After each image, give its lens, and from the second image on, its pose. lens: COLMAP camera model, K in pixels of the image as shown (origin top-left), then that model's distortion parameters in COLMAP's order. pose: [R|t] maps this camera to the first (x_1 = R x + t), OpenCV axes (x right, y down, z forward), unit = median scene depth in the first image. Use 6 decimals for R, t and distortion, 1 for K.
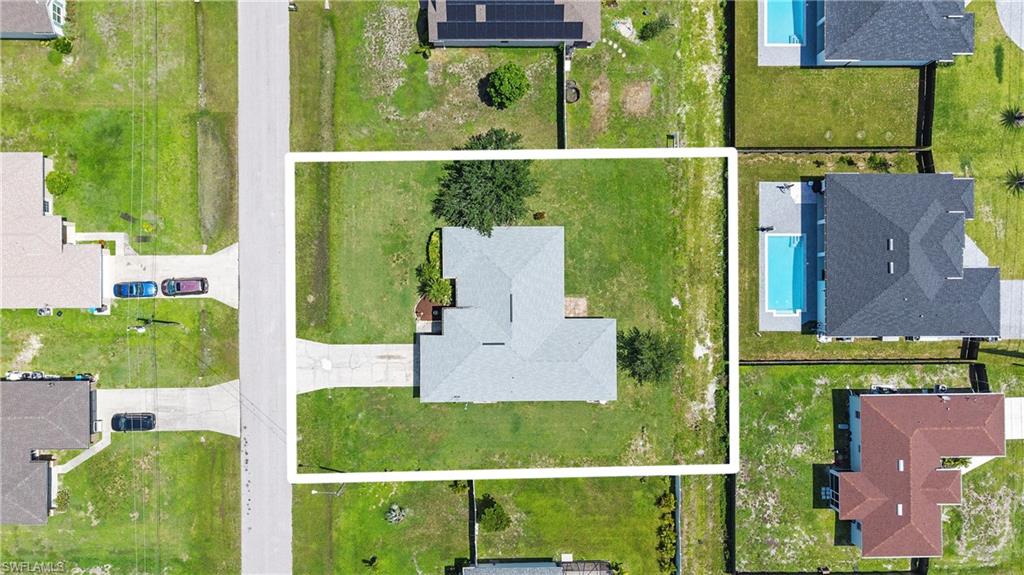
lens RADIAL K [[677.8, 0, 507.7], [0, 677.8, 289.8], [0, 0, 1]] dist [0.056100, -0.085948]
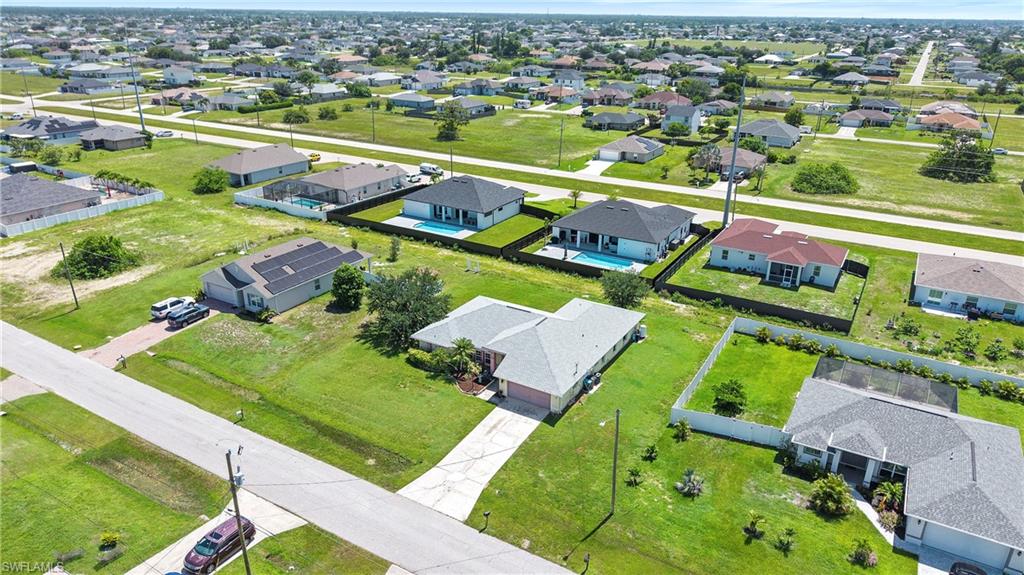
lens RADIAL K [[677.8, 0, 507.7], [0, 677.8, 289.8], [0, 0, 1]] dist [0.056100, -0.085948]
pose [[0.522713, -0.340111, 0.781726, -0.735307], [0.852484, 0.201591, -0.482319, 0.465089], [0.006454, 0.918523, 0.395314, 0.535291]]
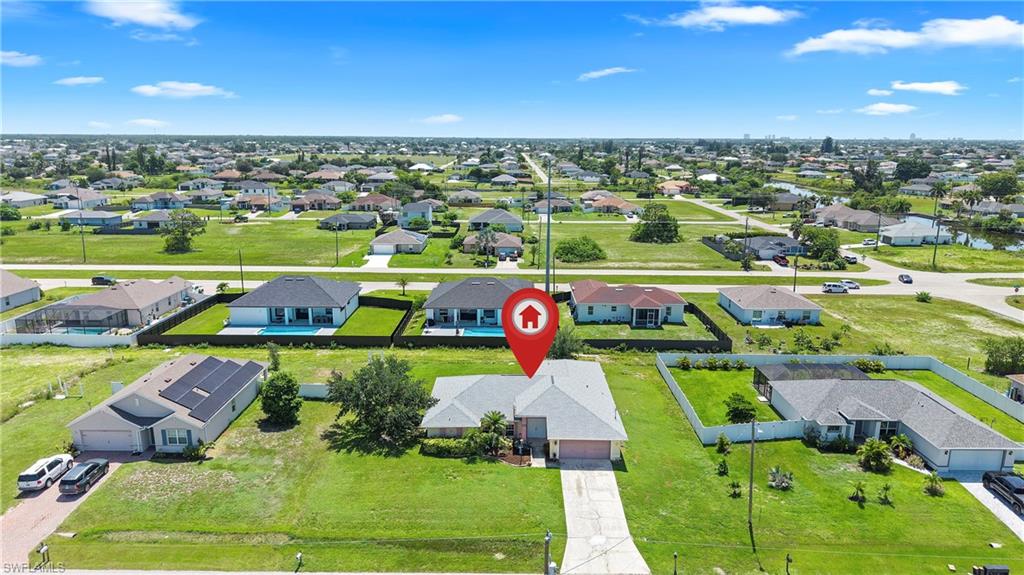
lens RADIAL K [[677.8, 0, 507.7], [0, 677.8, 289.8], [0, 0, 1]] dist [0.056100, -0.085948]
pose [[0.022839, -0.246415, 0.968895, -0.865970], [0.999739, 0.004918, -0.022316, 0.034563], [0.000734, 0.969152, 0.246463, 0.593338]]
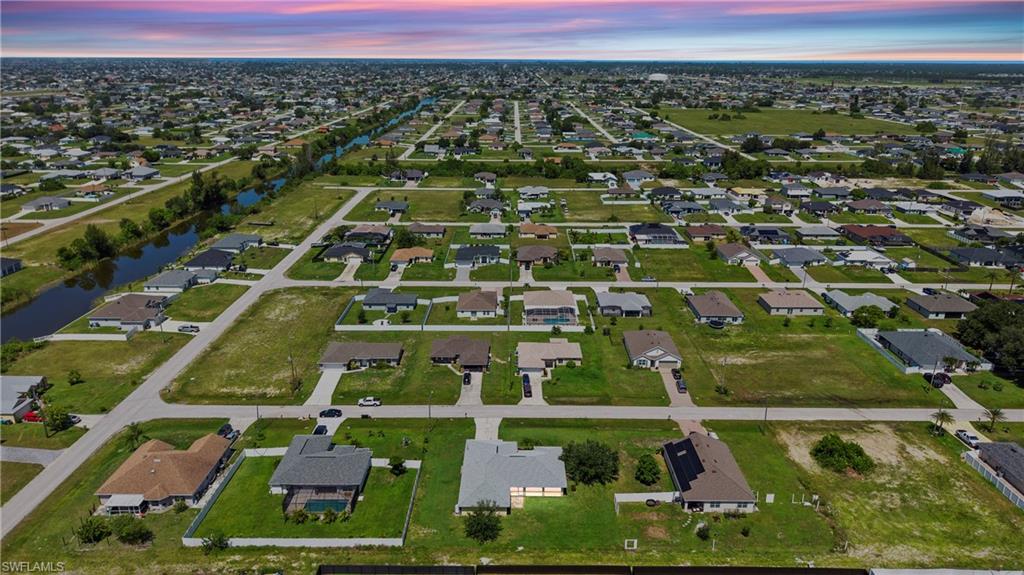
lens RADIAL K [[677.8, 0, 507.7], [0, 677.8, 289.8], [0, 0, 1]] dist [0.056100, -0.085948]
pose [[-0.018181, 0.302786, -0.952885, 1.475348], [-0.999782, -0.015297, 0.014215, 0.032821], [-0.010272, 0.952936, 0.302998, 0.040883]]
